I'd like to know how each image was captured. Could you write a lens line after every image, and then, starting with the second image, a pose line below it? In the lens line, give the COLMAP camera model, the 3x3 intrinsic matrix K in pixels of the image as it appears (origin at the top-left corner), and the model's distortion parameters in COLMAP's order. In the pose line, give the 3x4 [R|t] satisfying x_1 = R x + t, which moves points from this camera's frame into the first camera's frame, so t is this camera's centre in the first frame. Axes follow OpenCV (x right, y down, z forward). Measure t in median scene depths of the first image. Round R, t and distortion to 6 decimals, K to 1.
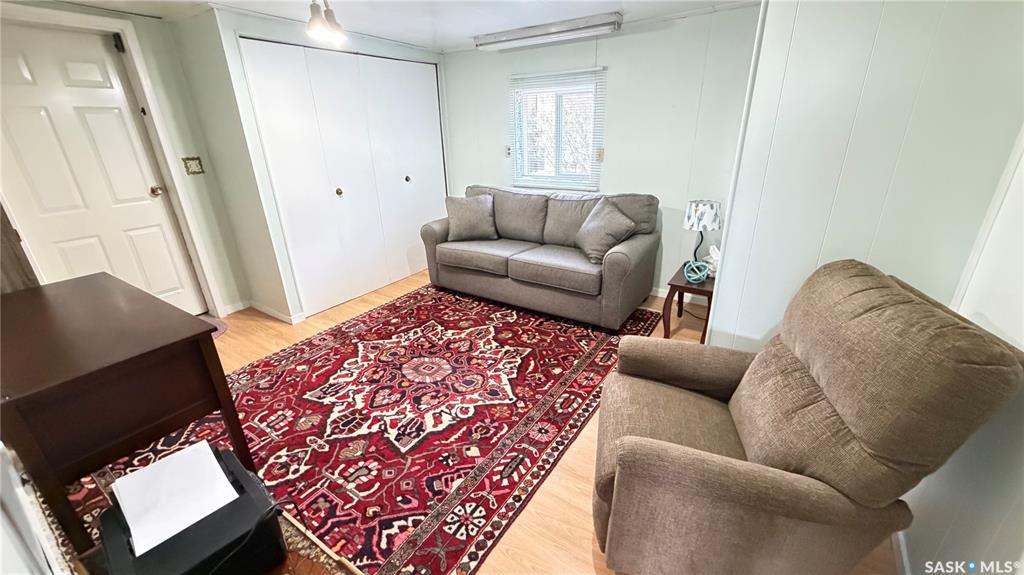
lens RADIAL K [[405.9, 0, 512.9], [0, 405.9, 286.1], [0, 0, 1]] dist [0.000075, 0.000191]
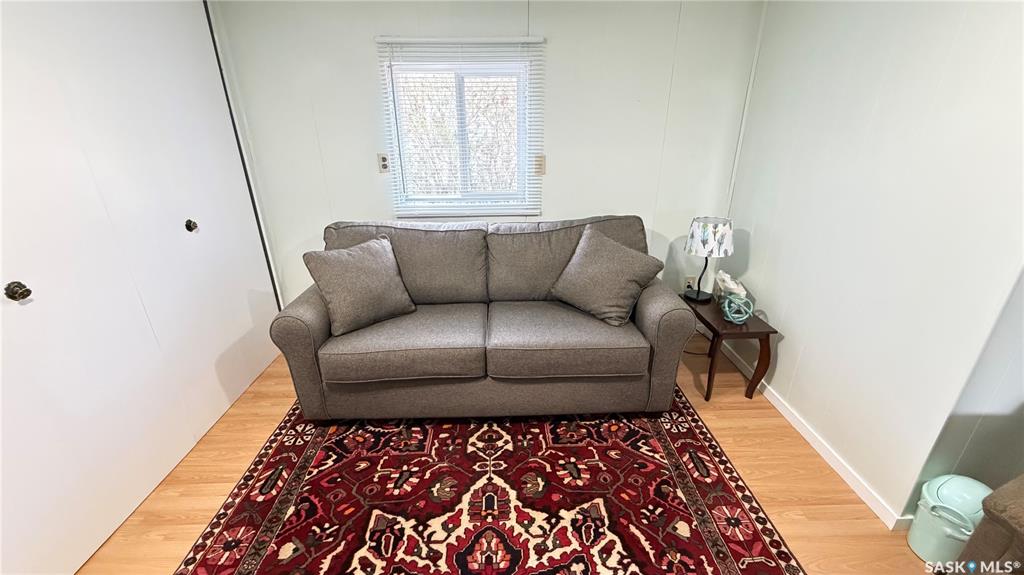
lens RADIAL K [[405.9, 0, 512.3], [0, 405.9, 288.3], [0, 0, 1]] dist [0.000075, 0.000191]
pose [[0.817690, -0.198302, 0.540426, -0.293096], [0.198860, 0.978305, 0.058091, -0.187649], [-0.540221, 0.059969, 0.839384, 0.509886]]
